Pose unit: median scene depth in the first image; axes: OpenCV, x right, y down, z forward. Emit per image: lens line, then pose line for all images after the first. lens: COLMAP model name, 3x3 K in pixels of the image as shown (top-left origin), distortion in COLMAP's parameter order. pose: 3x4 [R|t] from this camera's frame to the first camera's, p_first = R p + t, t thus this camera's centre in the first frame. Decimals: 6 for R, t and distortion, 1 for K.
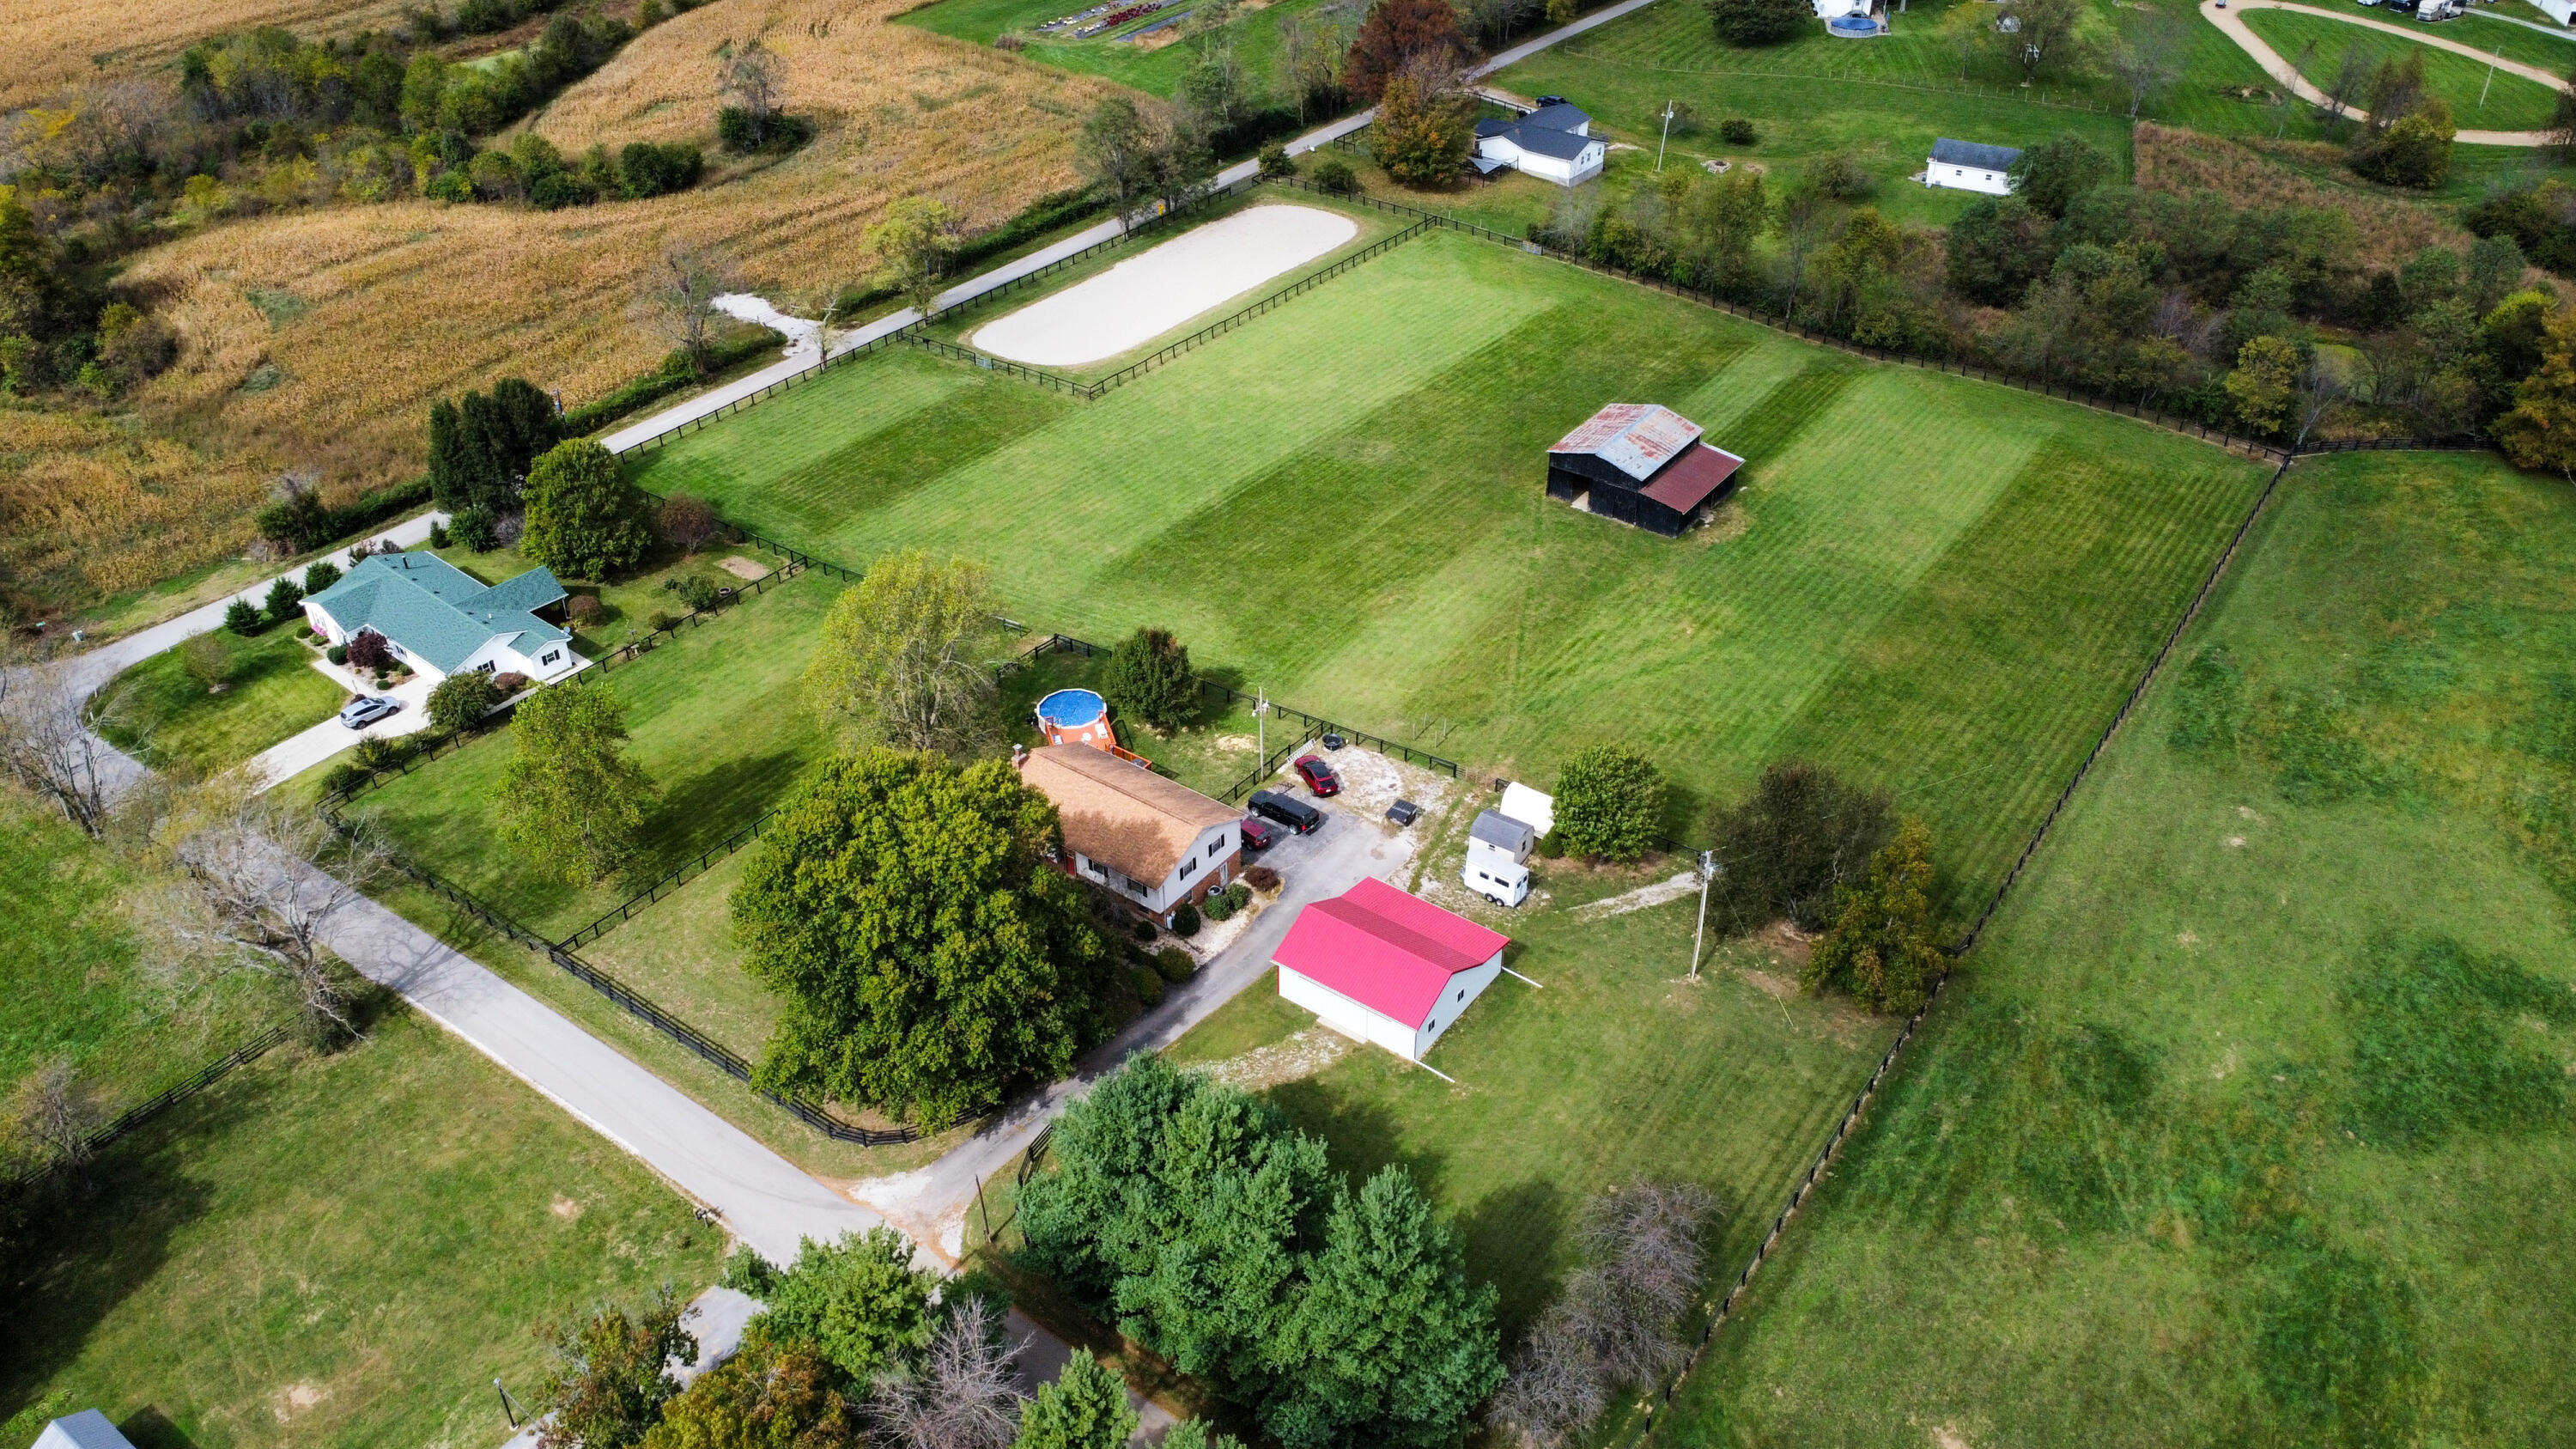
lens RADIAL K [[1932.8, 0, 1288.0], [0, 1932.8, 724.5], [0, 0, 1]] dist [0.004102, -0.004518]
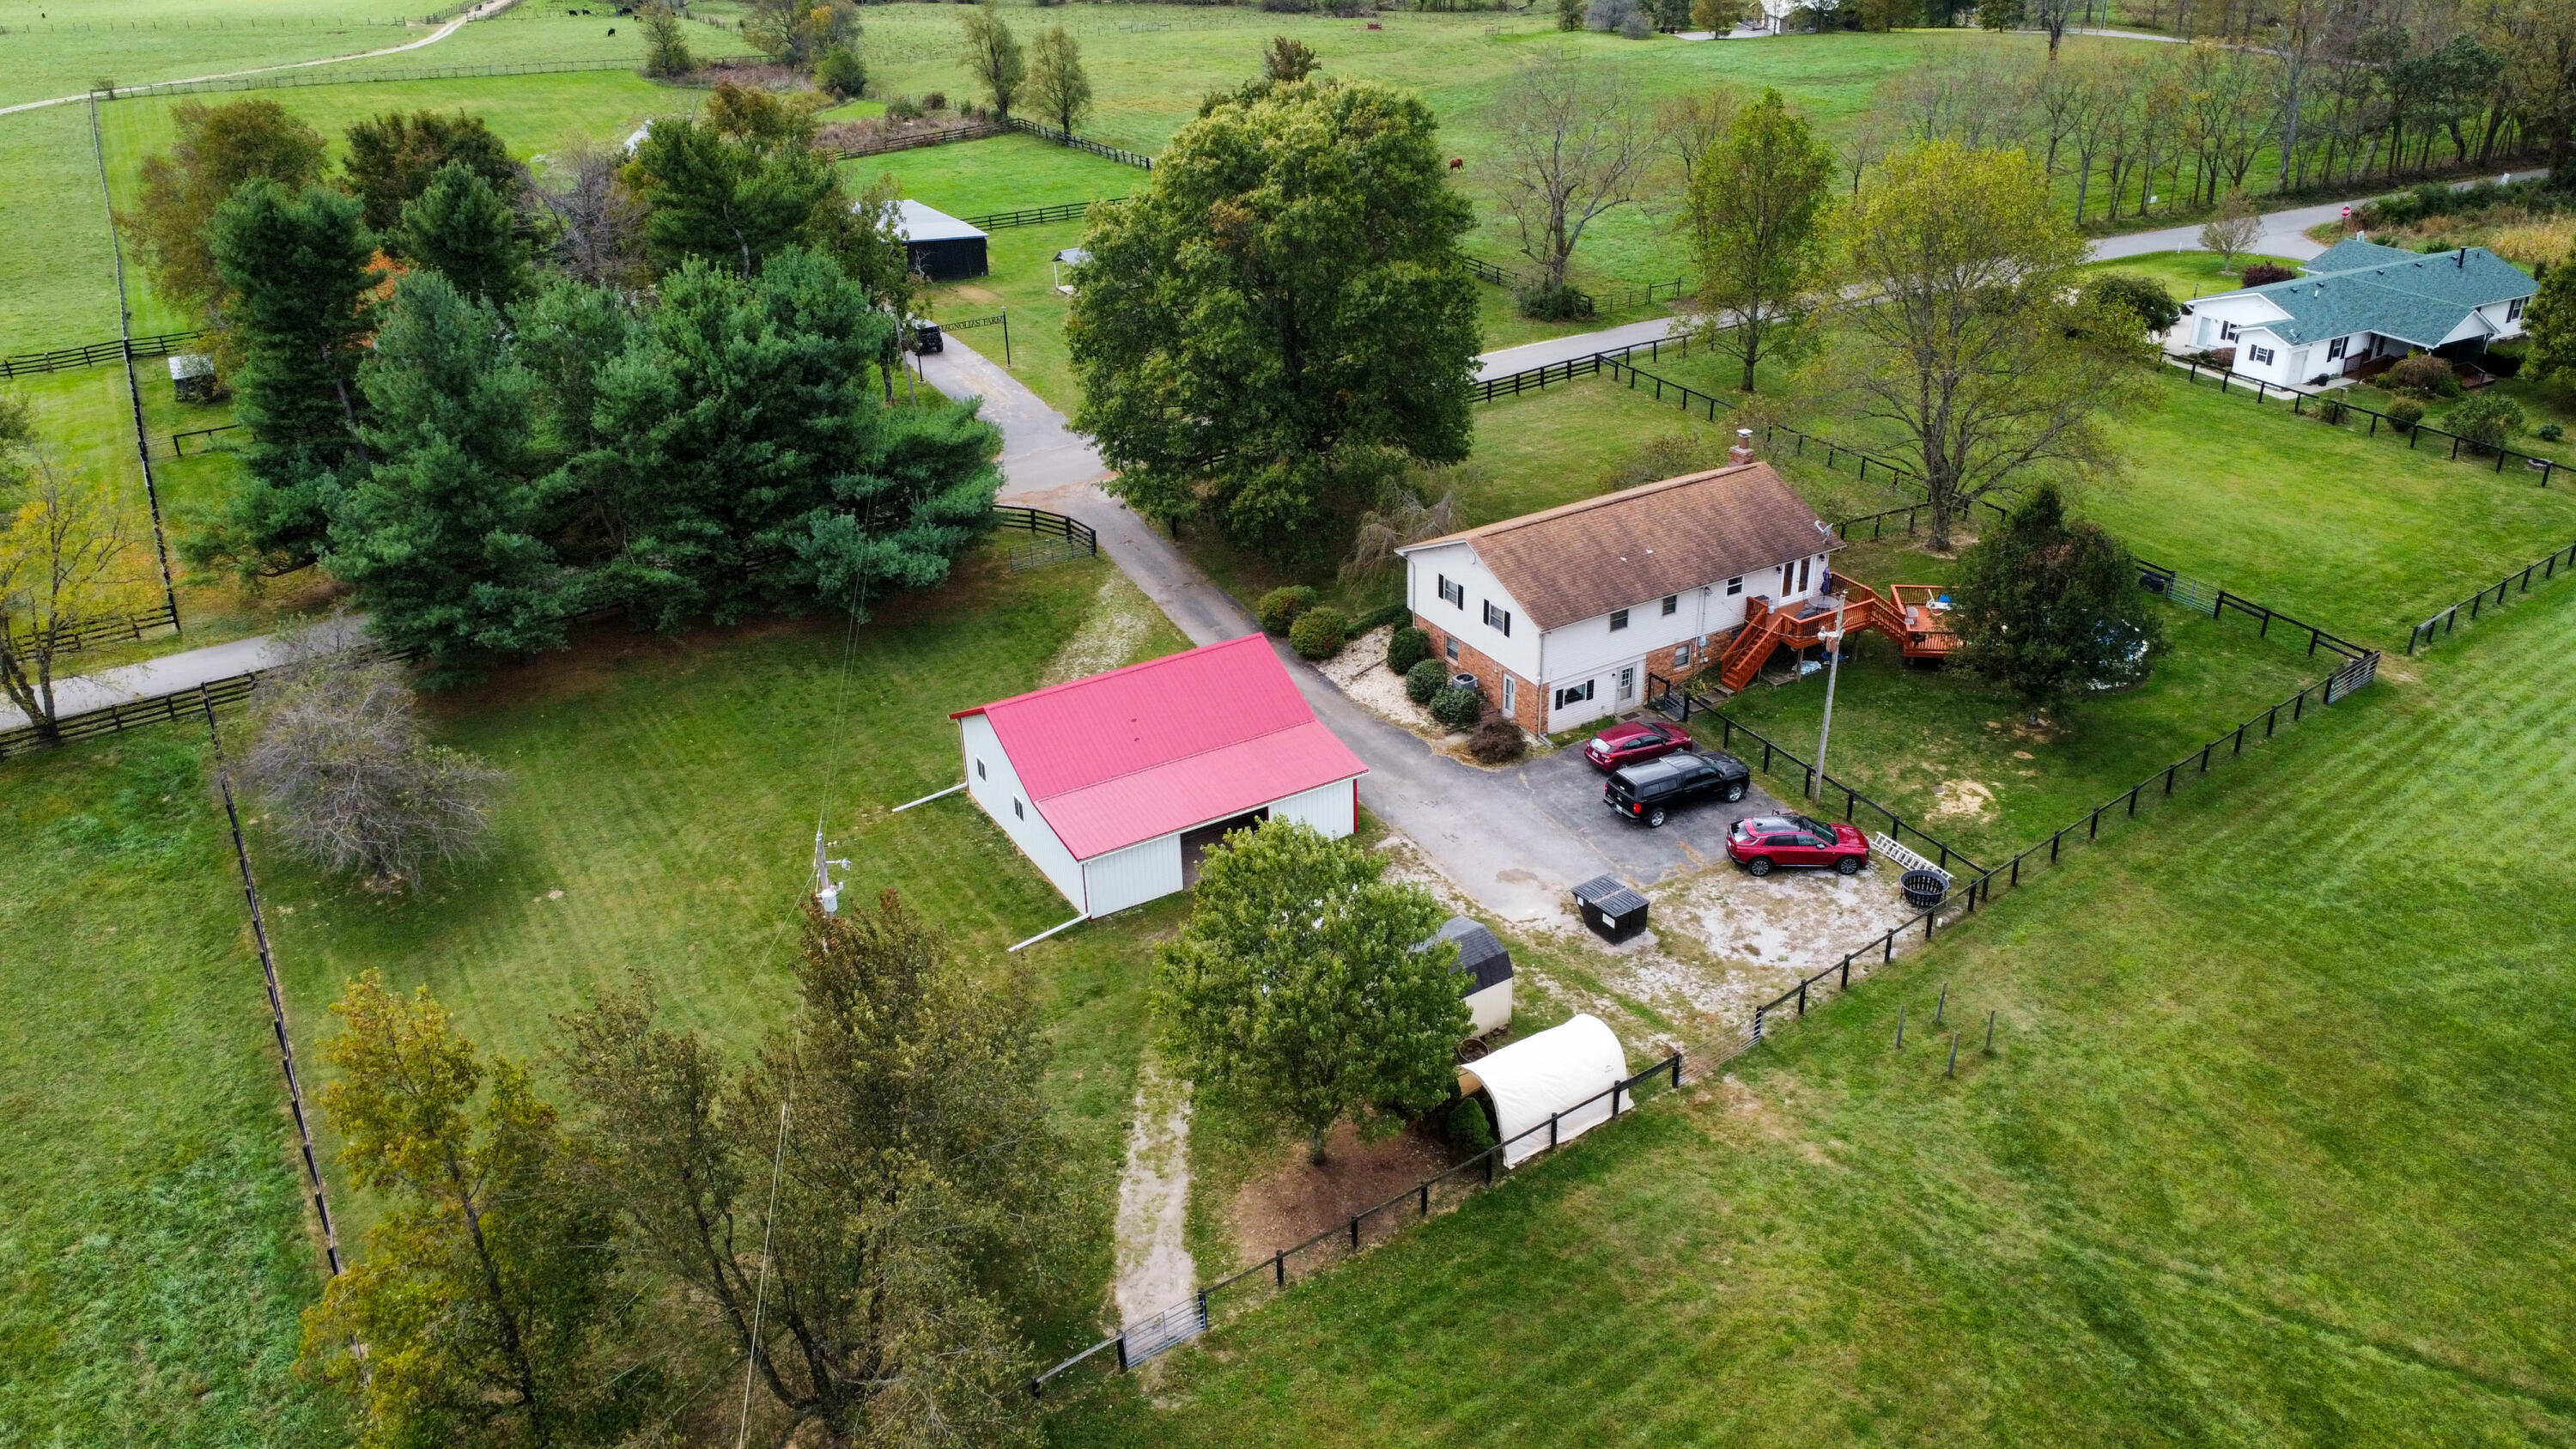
lens RADIAL K [[1932.8, 0, 1288.0], [0, 1932.8, 724.5], [0, 0, 1]] dist [0.004102, -0.004518]
pose [[-0.393669, 0.438156, -0.808112, 0.408447], [-0.495082, 0.639652, 0.587995, -0.196377], [0.774544, 0.631557, -0.034888, 0.878306]]
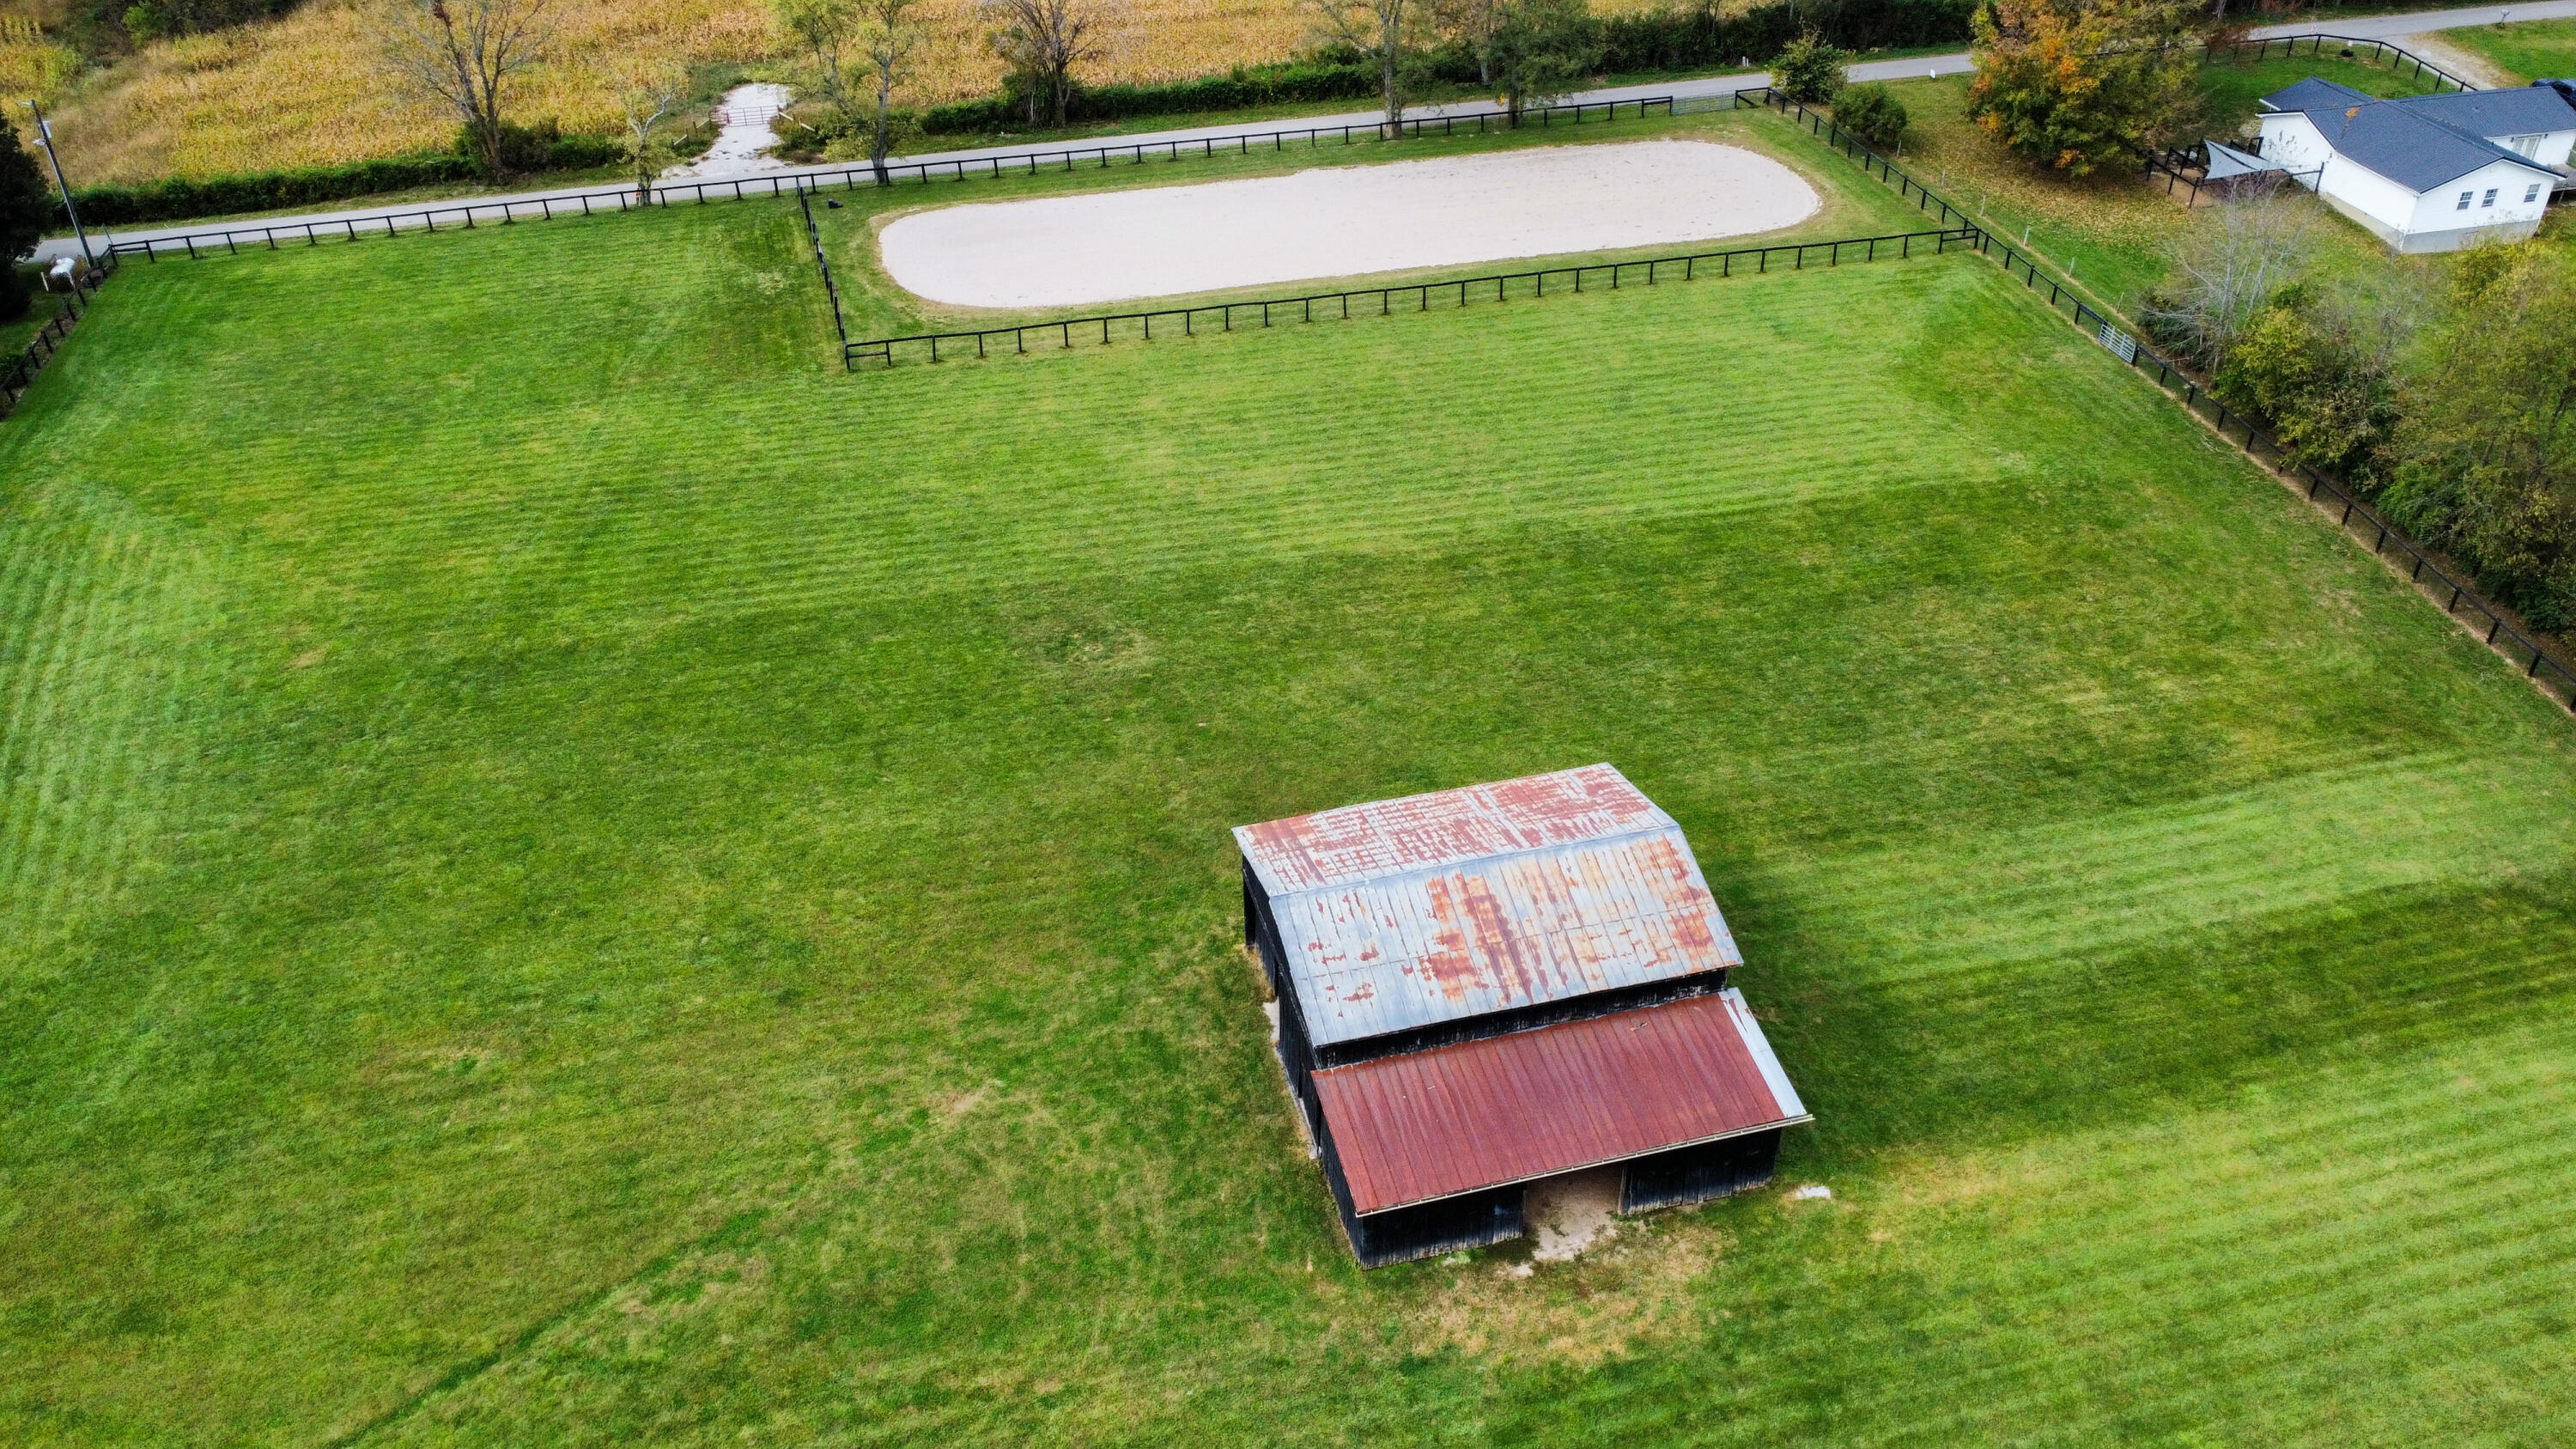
lens RADIAL K [[1932.8, 0, 1288.0], [0, 1932.8, 724.5], [0, 0, 1]] dist [0.004102, -0.004518]
pose [[0.772826, 0.358807, -0.523448, 0.381152], [-0.348233, 0.929319, 0.122883, -0.248326], [0.530541, 0.087315, 0.843150, 0.870928]]
